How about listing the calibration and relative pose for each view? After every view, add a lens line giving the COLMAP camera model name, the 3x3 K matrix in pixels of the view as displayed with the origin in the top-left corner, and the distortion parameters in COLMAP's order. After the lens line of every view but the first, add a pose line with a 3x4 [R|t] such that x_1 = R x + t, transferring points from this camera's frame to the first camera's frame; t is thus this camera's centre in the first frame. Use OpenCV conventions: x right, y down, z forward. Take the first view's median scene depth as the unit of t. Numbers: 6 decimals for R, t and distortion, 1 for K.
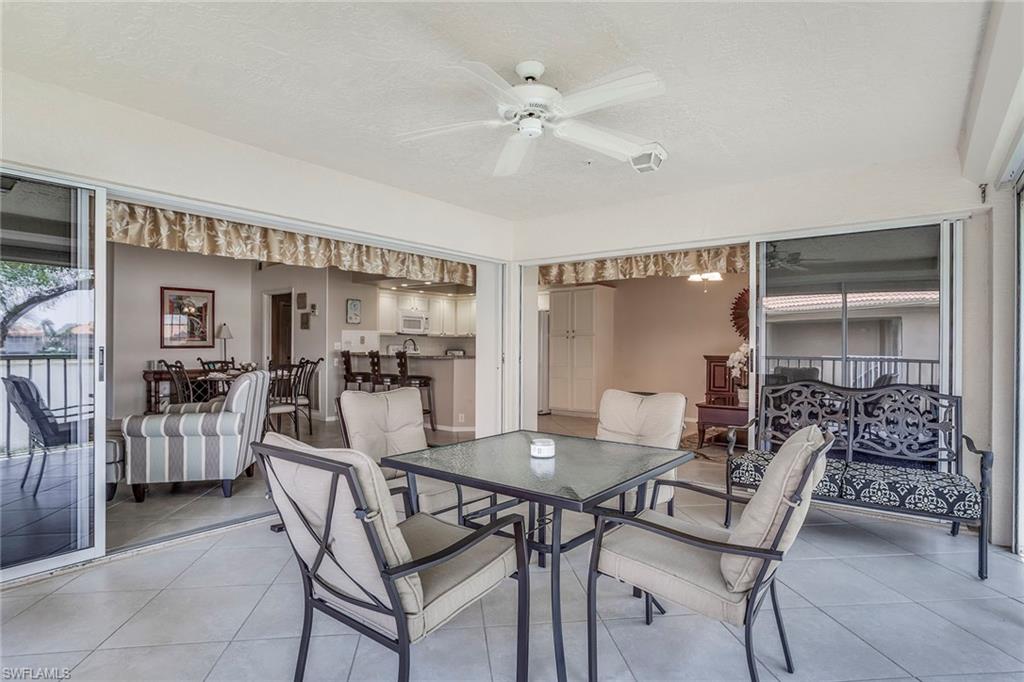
lens RADIAL K [[533.1, 0, 512.0], [0, 533.1, 341.0], [0, 0, 1]] dist [-0.032137, 0.000167]
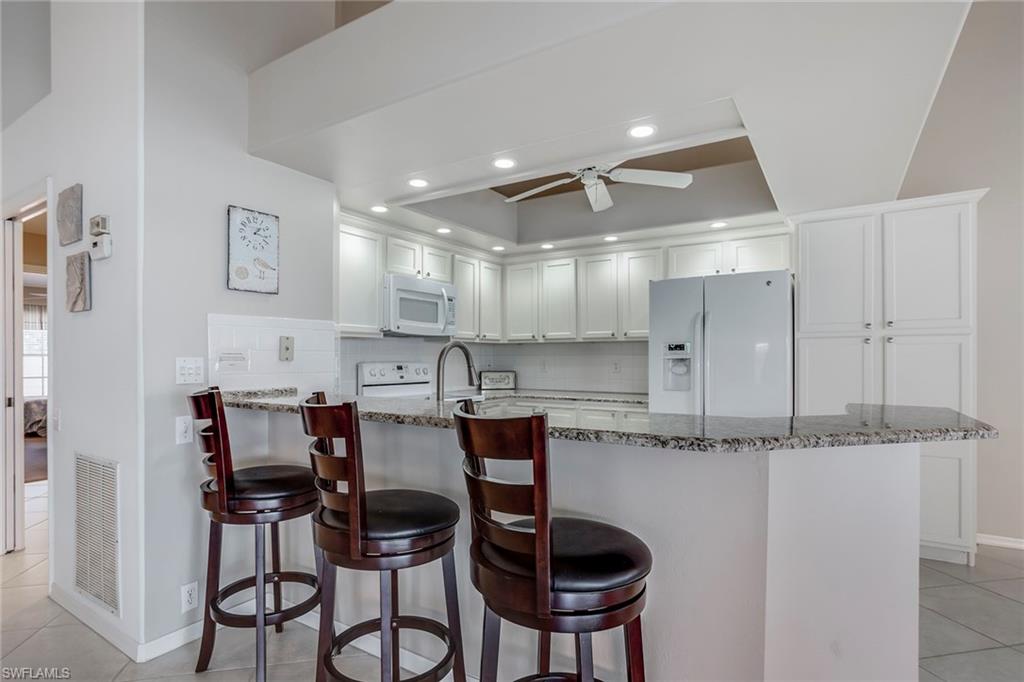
lens RADIAL K [[525.1, 0, 502.6], [0, 525.1, 358.3], [0, 0, 1]] dist [-0.061145, 0.040350]
pose [[0.996251, -0.004905, 0.086367, -0.186761], [0.004070, 0.999943, 0.009844, 0.000977], [-0.086411, -0.009455, 0.996215, 0.703970]]
